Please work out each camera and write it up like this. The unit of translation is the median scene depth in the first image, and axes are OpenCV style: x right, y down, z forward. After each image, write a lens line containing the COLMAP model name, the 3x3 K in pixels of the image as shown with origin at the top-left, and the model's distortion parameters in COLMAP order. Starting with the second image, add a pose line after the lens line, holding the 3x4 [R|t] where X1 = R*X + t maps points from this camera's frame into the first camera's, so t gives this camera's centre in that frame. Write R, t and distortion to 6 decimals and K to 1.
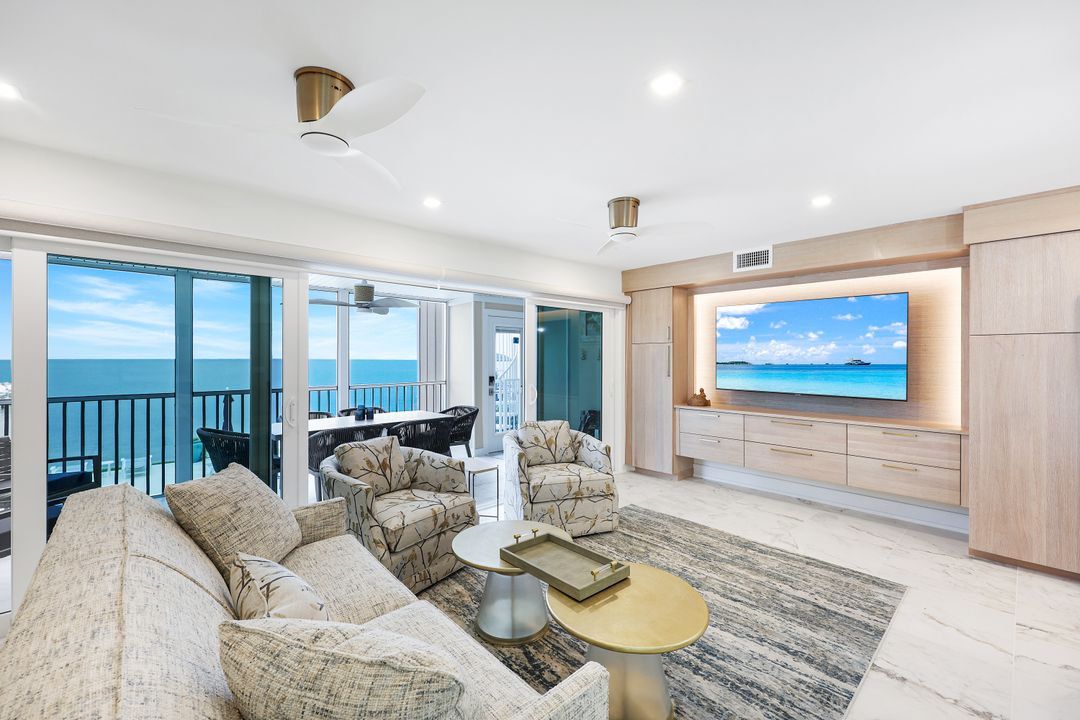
lens RADIAL K [[446.2, 0, 539.6], [0, 446.2, 358.1], [0, 0, 1]] dist [0.003821, -0.000282]
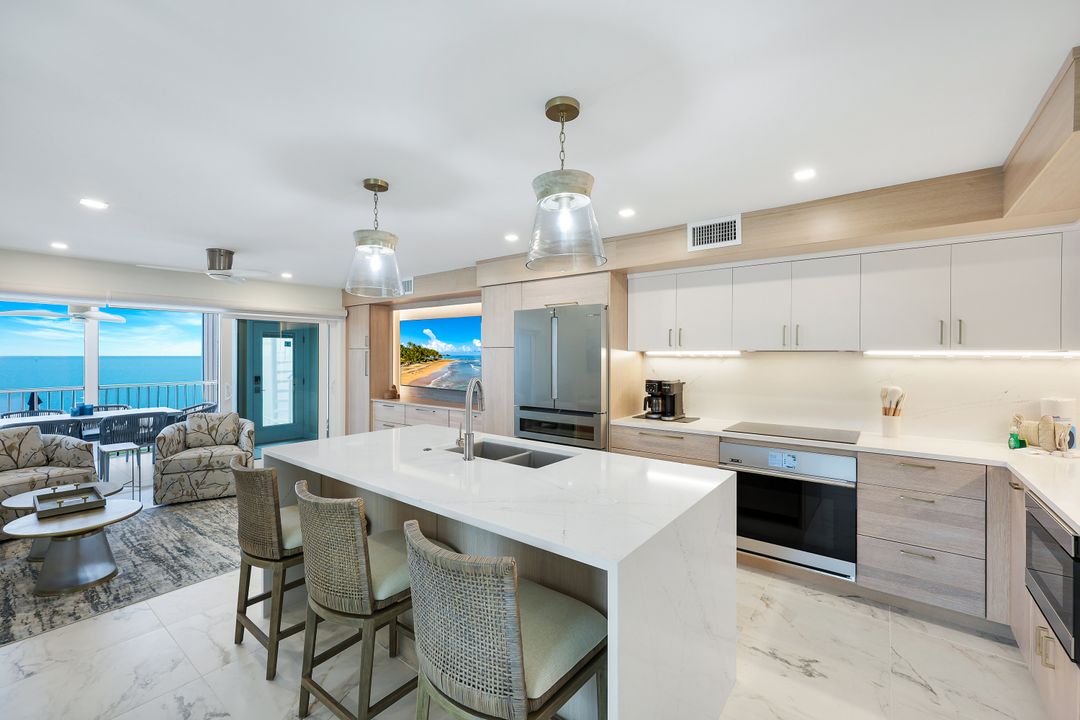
lens RADIAL K [[446.2, 0, 535.0], [0, 446.2, 355.1], [0, 0, 1]] dist [0.003821, -0.000282]
pose [[0.987021, -0.000629, 0.160589, 0.818040], [0.000551, 1.000000, 0.000530, -0.025520], [-0.160589, -0.000434, 0.987021, -0.458249]]
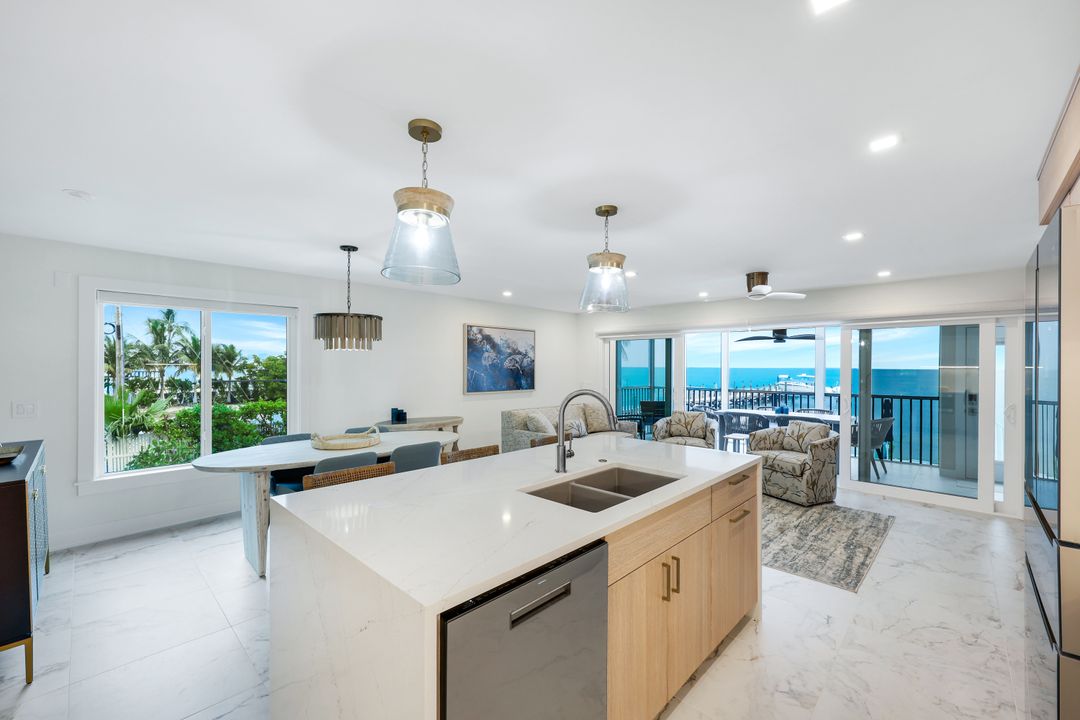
lens RADIAL K [[439.9, 0, 540.0], [0, 439.9, 366.7], [0, 0, 1]] dist [0.002954, -0.000333]
pose [[0.069780, -0.000161, -0.997562, 1.461016], [-0.002989, 0.999995, -0.000371, -0.022739], [0.997558, 0.003008, 0.069780, 0.131459]]
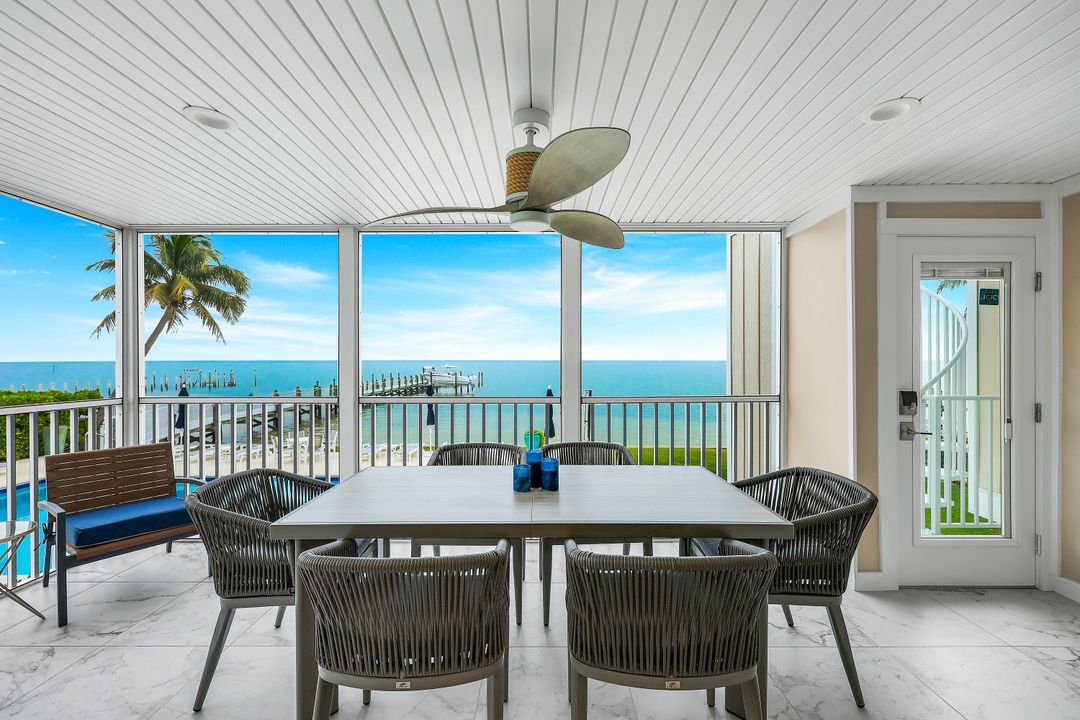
lens RADIAL K [[446.2, 0, 538.4], [0, 446.2, 359.3], [0, 0, 1]] dist [0.003821, -0.000282]
pose [[0.732740, -0.002112, -0.680505, -0.159651], [0.003387, 0.999994, 0.000543, 0.024754], [0.680500, -0.002703, 0.732743, 1.006961]]
